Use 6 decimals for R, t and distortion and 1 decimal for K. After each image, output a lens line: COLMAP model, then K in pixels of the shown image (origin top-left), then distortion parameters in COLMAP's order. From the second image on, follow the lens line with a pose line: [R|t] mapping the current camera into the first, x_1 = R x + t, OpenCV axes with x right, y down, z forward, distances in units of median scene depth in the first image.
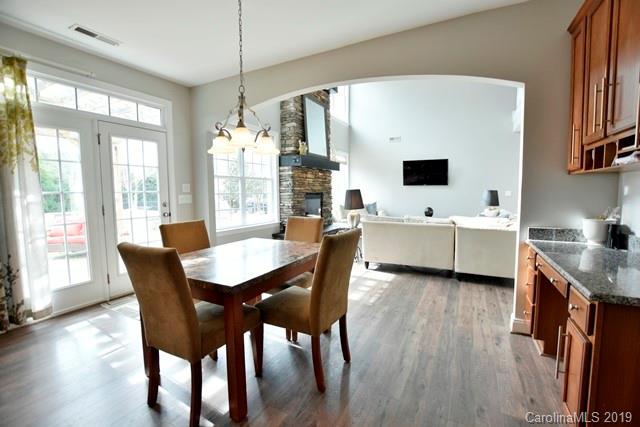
lens RADIAL K [[283.7, 0, 322.1], [0, 283.7, 213.7], [0, 0, 1]] dist [-0.018405, -0.000662]
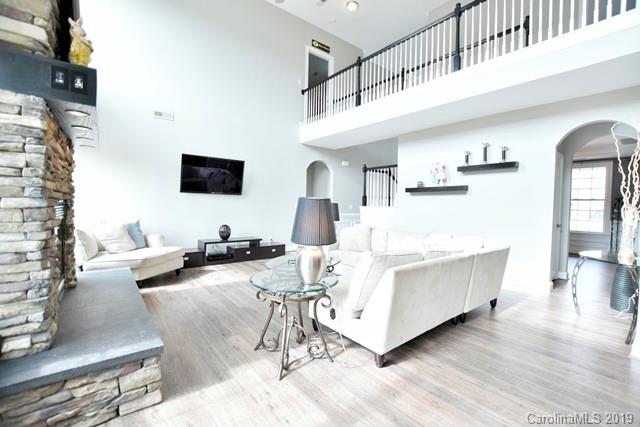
lens RADIAL K [[283.7, 0, 321.7], [0, 283.7, 211.6], [0, 0, 1]] dist [-0.018405, -0.000662]
pose [[0.395919, -0.010728, 0.918223, -0.204428], [0.055513, 0.998383, -0.012271, -0.038263], [-0.916606, 0.055832, 0.395874, 0.562964]]
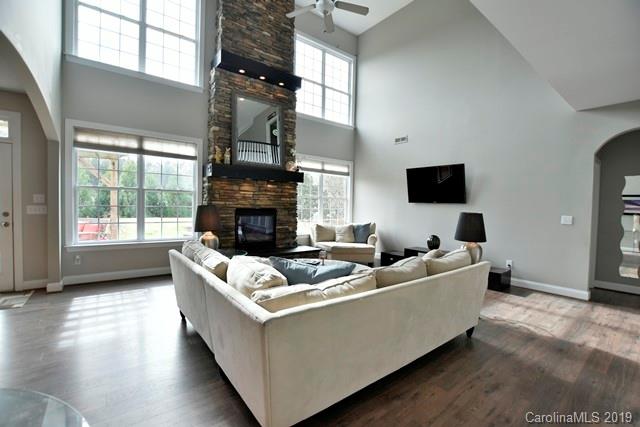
lens RADIAL K [[283.7, 0, 319.6], [0, 283.7, 213.9], [0, 0, 1]] dist [-0.018405, -0.000662]
pose [[0.905775, 0.039411, -0.421922, 0.470846], [-0.062225, 0.997243, -0.040433, -0.034172], [0.419165, 0.062877, 0.905730, 0.308468]]
